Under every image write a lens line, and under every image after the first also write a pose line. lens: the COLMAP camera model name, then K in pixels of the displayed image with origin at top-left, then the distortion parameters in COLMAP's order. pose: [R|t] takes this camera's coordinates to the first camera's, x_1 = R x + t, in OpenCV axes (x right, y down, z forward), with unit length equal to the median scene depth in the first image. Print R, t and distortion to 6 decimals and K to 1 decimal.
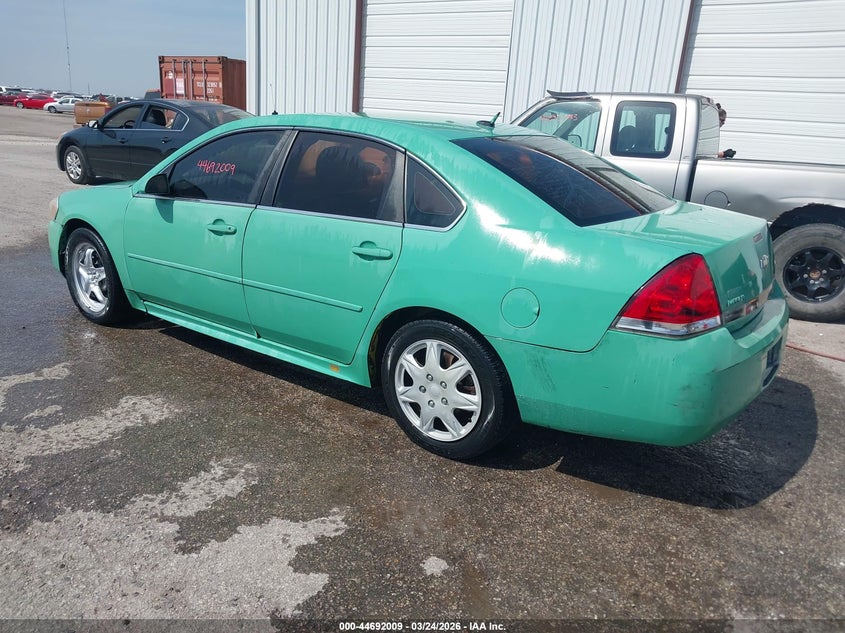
lens RADIAL K [[620.5, 0, 426.3], [0, 620.5, 316.5], [0, 0, 1]] dist [0.002376, -0.002295]
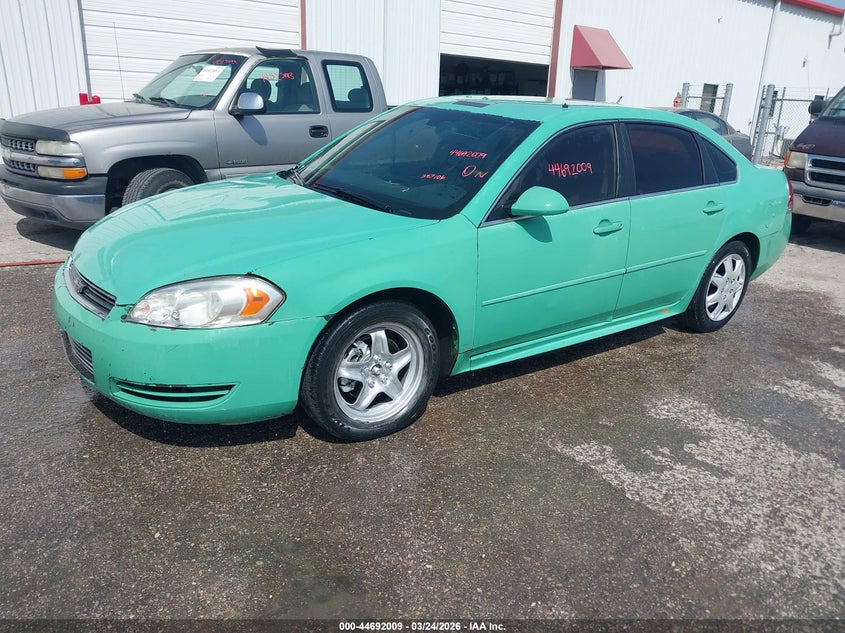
lens RADIAL K [[620.5, 0, 426.3], [0, 620.5, 316.5], [0, 0, 1]] dist [0.002376, -0.002295]
pose [[0.350984, -0.349983, 0.868517, -1.351655], [0.251762, 0.928642, 0.272469, -0.355788], [-0.901901, 0.123027, 0.414051, 0.869622]]
